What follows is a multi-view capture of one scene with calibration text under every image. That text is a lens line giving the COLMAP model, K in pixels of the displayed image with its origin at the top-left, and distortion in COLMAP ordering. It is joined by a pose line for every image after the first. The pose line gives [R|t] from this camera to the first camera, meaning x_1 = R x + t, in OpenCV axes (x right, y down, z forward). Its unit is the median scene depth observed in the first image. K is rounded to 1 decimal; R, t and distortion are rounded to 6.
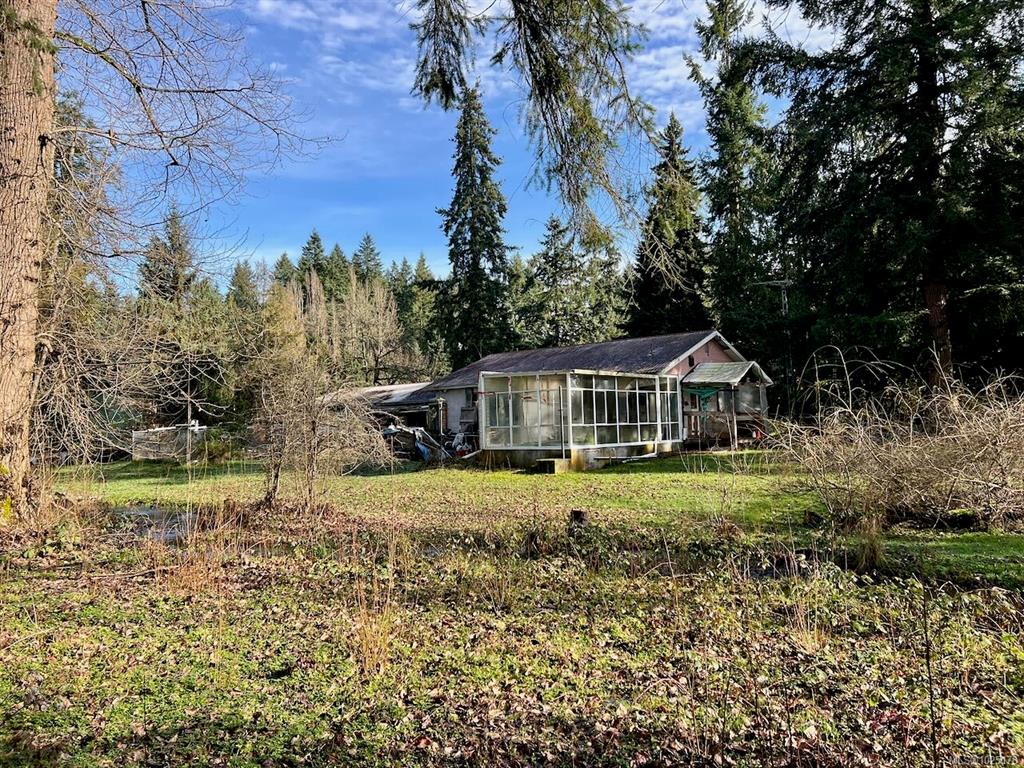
lens RADIAL K [[765.7, 0, 512.0], [0, 765.7, 384.0], [0, 0, 1]] dist [0.091184, -0.097183]
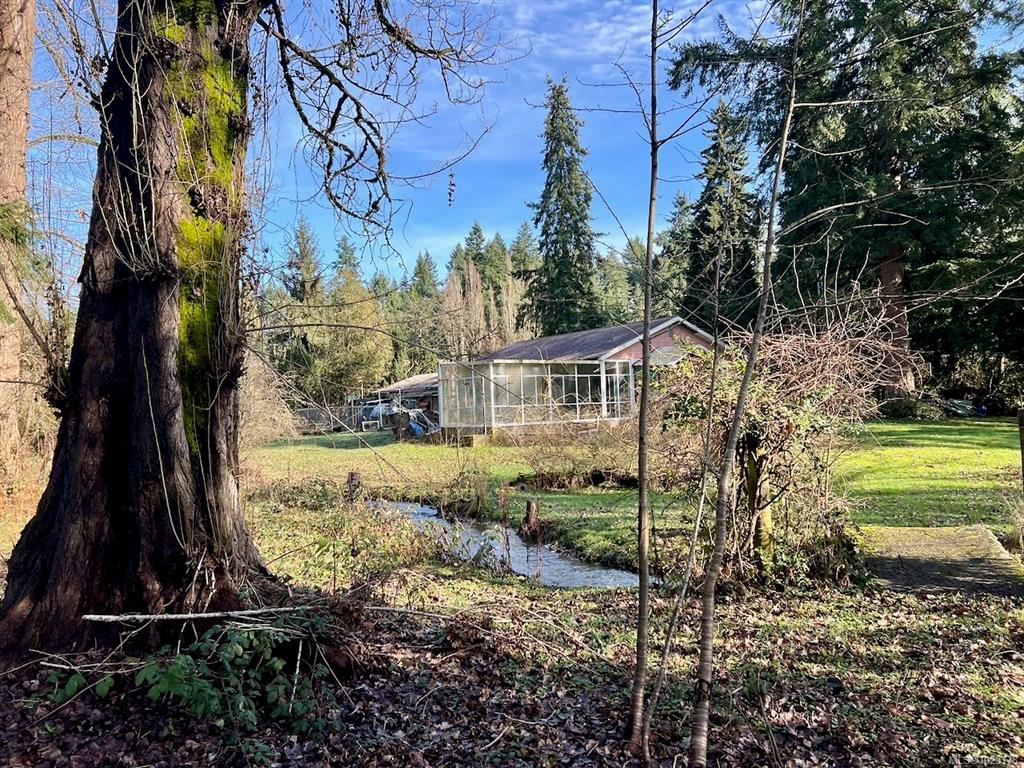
lens RADIAL K [[765.7, 0, 512.0], [0, 765.7, 384.0], [0, 0, 1]] dist [0.091184, -0.097183]
pose [[0.969249, -0.020246, -0.245246, 0.138842], [0.027251, 0.999311, 0.025204, -0.003574], [0.244567, -0.031112, 0.969133, -0.049874]]
